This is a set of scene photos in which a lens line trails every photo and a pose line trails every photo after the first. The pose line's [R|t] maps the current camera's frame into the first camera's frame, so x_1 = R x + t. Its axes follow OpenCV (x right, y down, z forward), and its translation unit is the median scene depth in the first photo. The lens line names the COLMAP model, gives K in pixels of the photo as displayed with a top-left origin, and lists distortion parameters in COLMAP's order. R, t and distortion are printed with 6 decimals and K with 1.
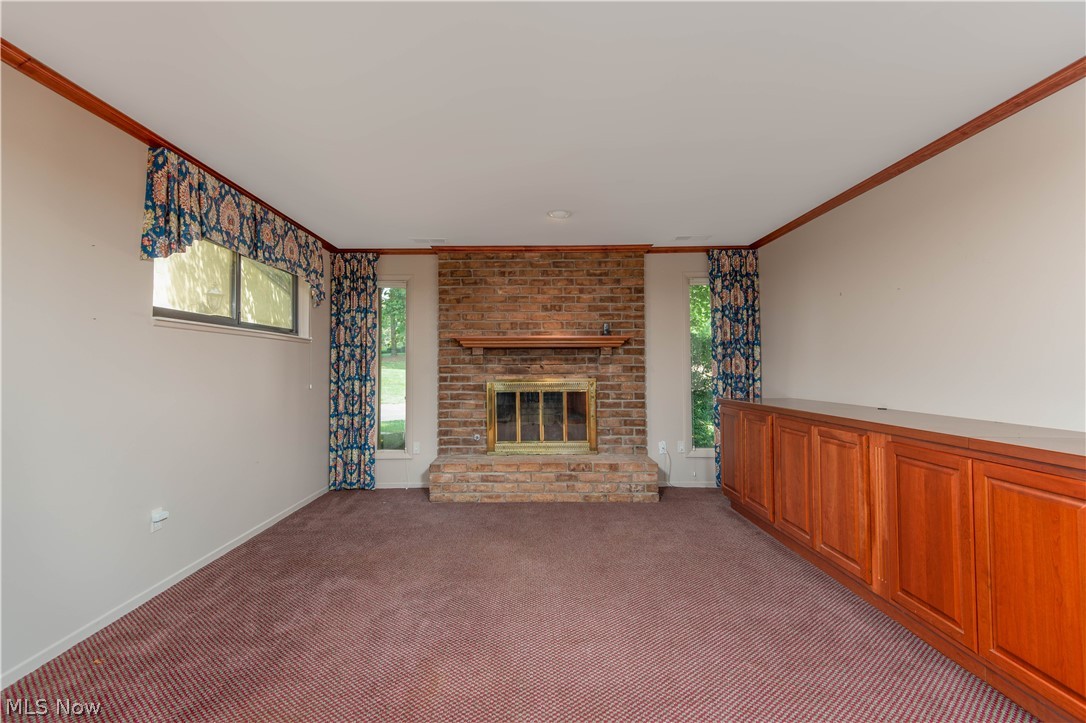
lens RADIAL K [[486.9, 0, 536.1], [0, 486.9, 359.0], [0, 0, 1]] dist [0.014995, -0.000202]
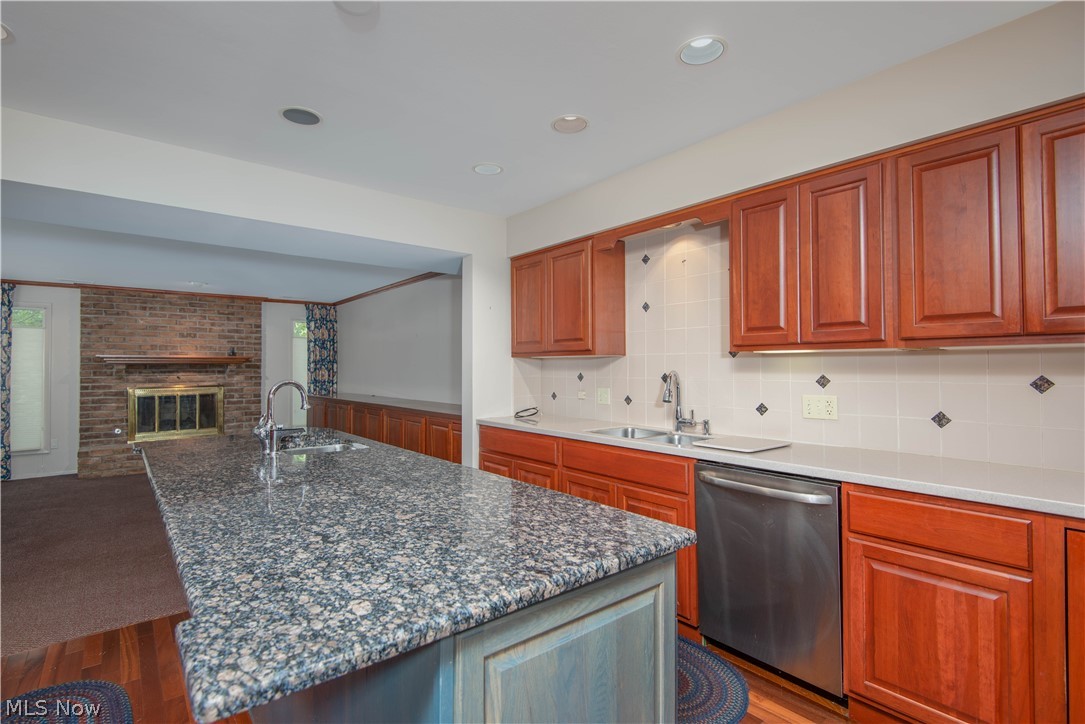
lens RADIAL K [[512.0, 0, 541.7], [0, 512.0, 355.2], [0, 0, 1]] dist [0.011961, -0.014103]
pose [[0.784950, 0.012960, 0.619423, -0.083649], [-0.011208, 0.999915, -0.006717, -0.048994], [-0.619458, -0.001670, 0.785028, -0.803439]]
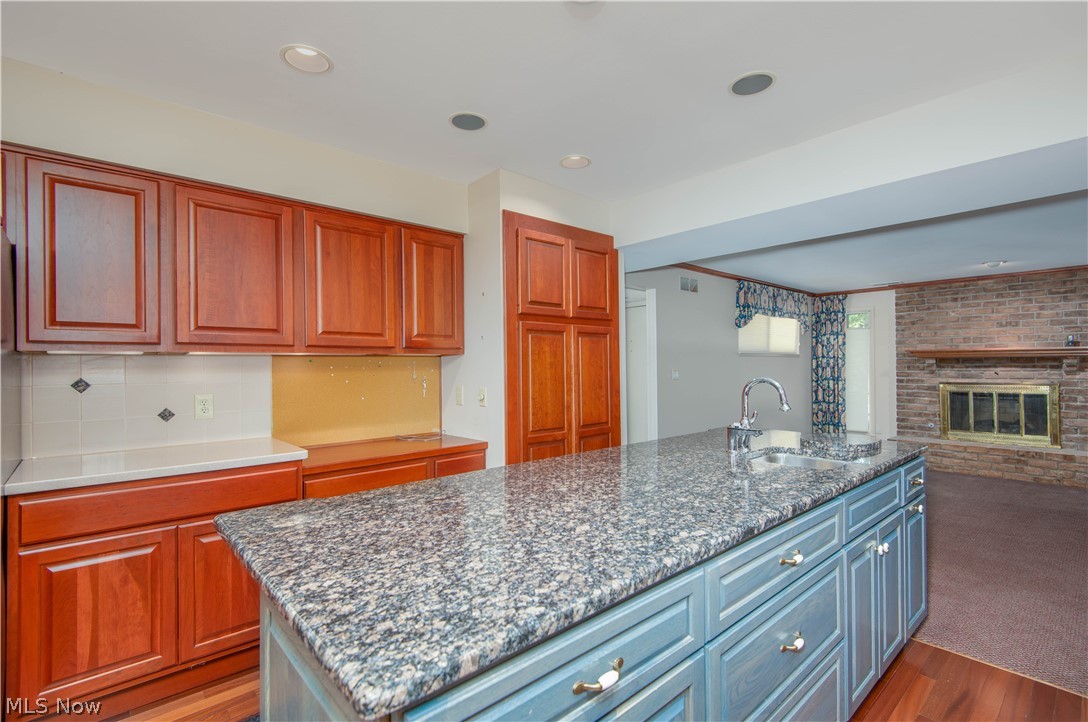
lens RADIAL K [[504.1, 0, 544.0], [0, 504.1, 361.0], [0, 0, 1]] dist [0.017350, -0.000920]
pose [[0.656589, -0.006884, -0.754217, 0.234195], [0.020013, 0.999765, 0.008298, -0.047236], [0.753983, -0.020542, 0.656573, -0.705877]]
